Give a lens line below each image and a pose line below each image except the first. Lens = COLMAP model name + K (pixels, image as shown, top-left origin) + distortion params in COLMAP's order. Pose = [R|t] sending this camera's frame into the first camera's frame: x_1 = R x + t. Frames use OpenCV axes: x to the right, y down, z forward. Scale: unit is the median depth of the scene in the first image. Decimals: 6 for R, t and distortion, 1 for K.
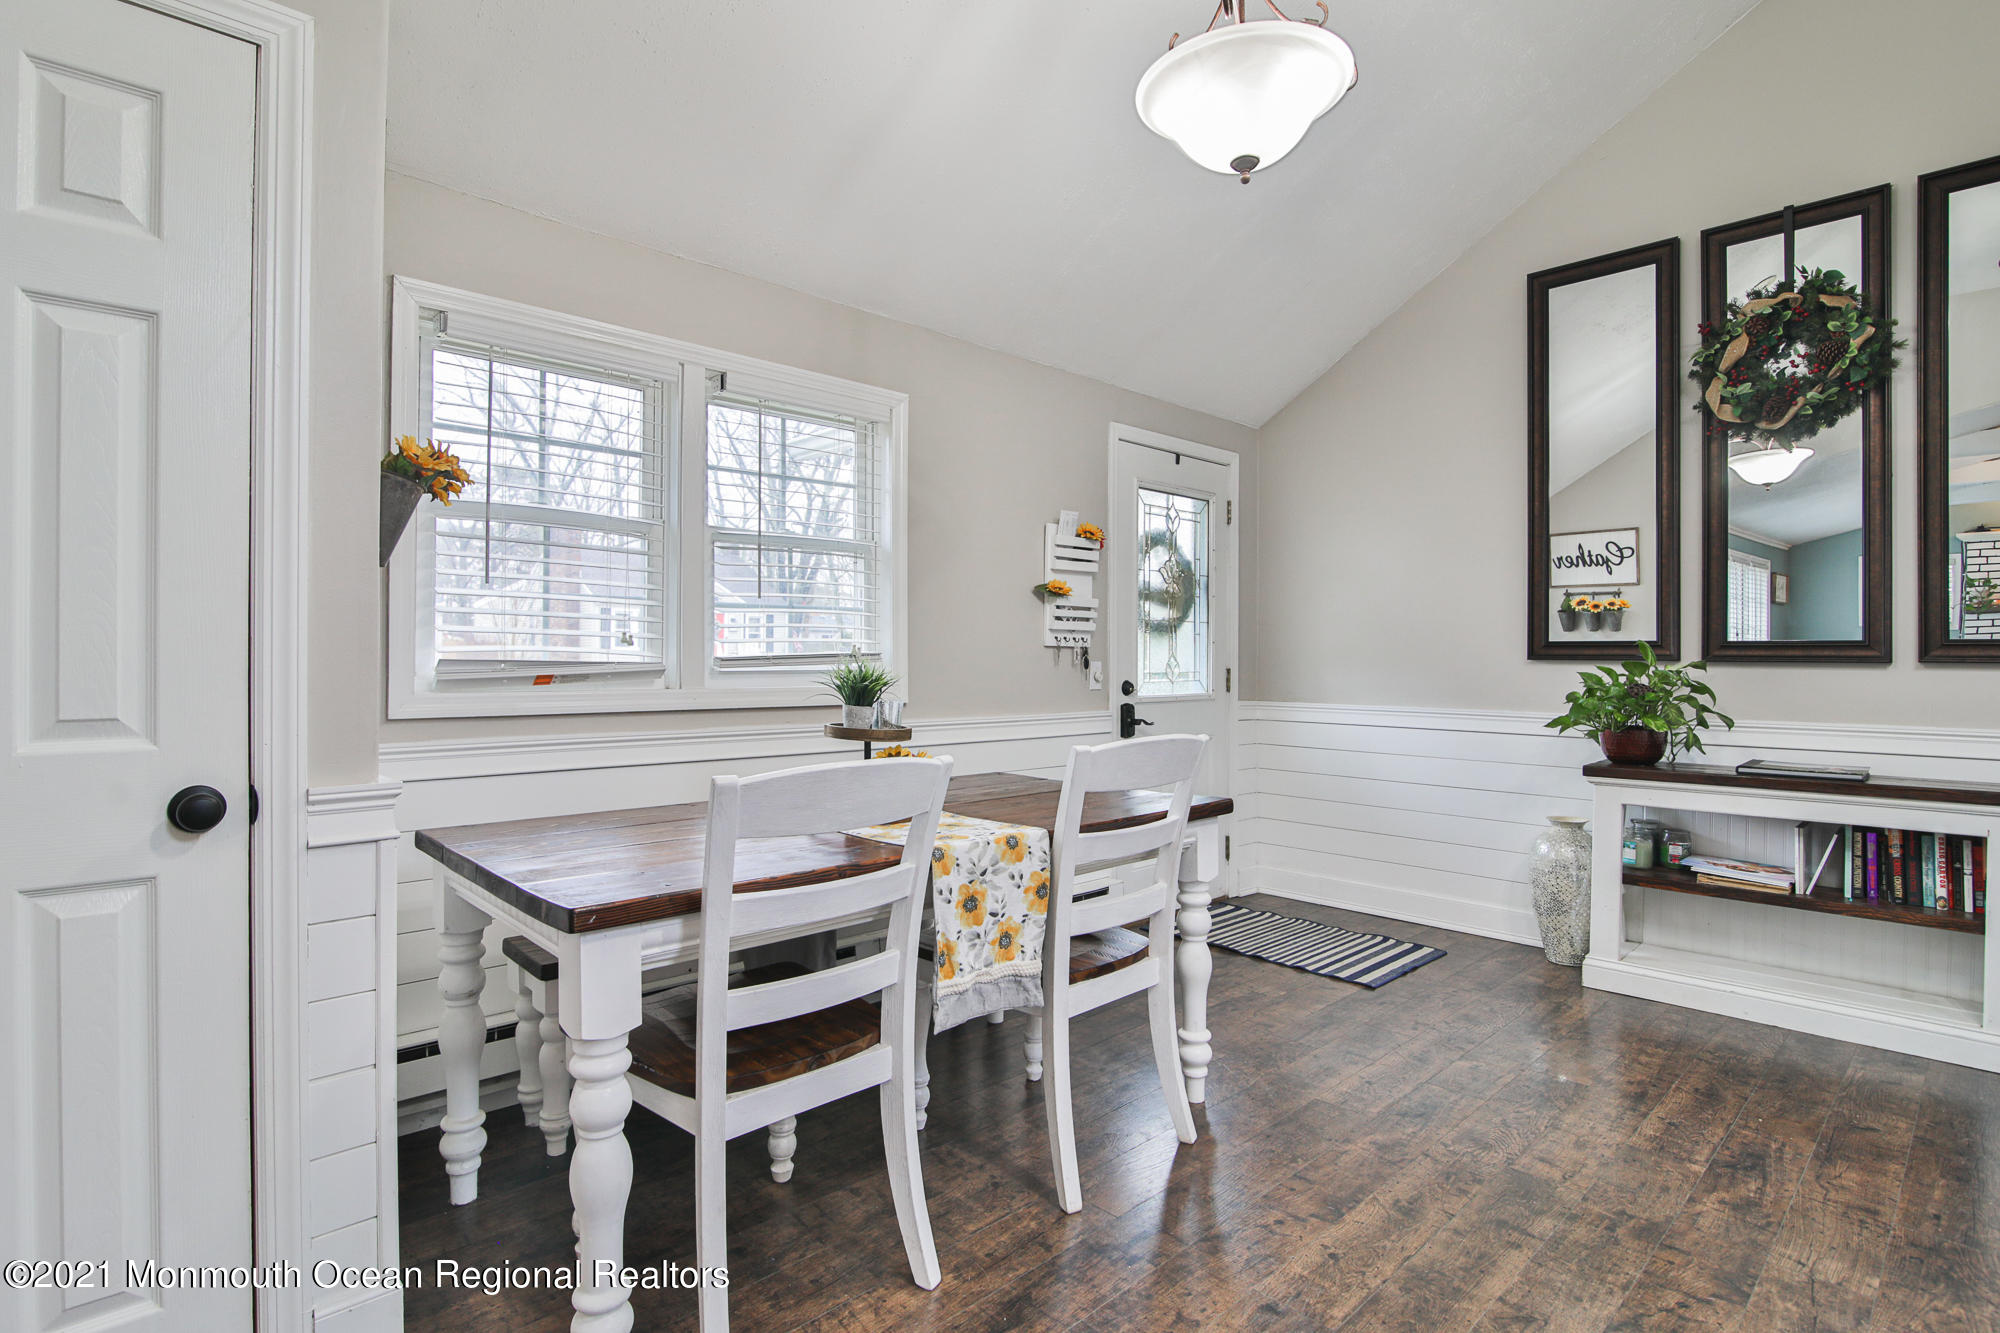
lens RADIAL K [[988.4, 0, 1000.3], [0, 988.4, 648.2], [0, 0, 1]] dist [-0.001082, -0.000361]
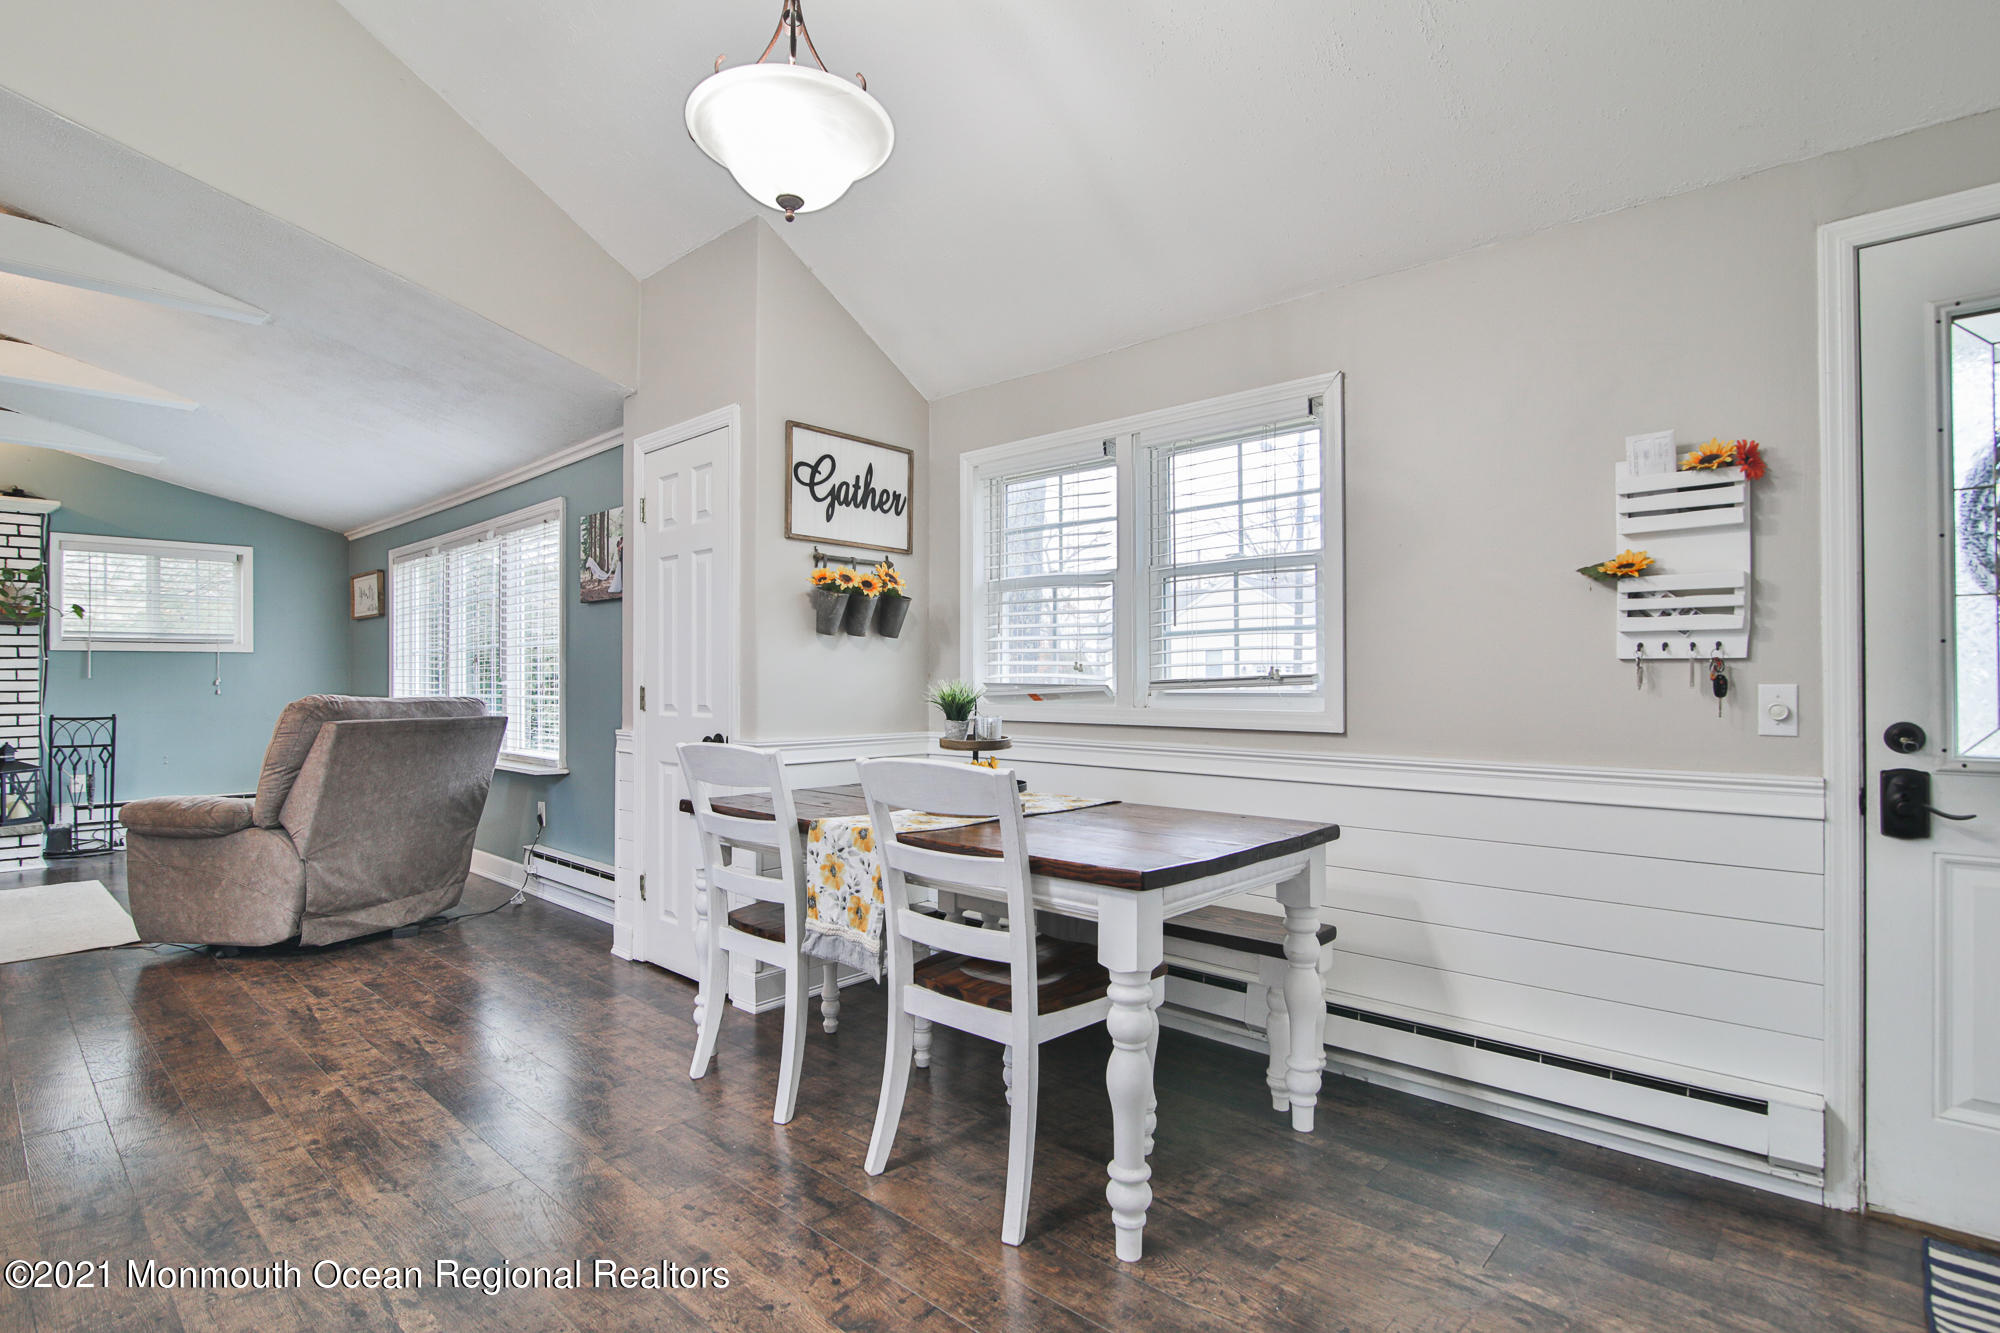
lens RADIAL K [[984.6, 0, 1000.0], [0, 984.6, 666.5], [0, 0, 1]] dist [-0.000616, -0.000411]
pose [[0.075103, -0.020075, -0.996974, 0.862225], [0.011379, 0.999749, -0.019274, 0.013478], [0.997111, -0.009897, 0.075313, 0.761838]]
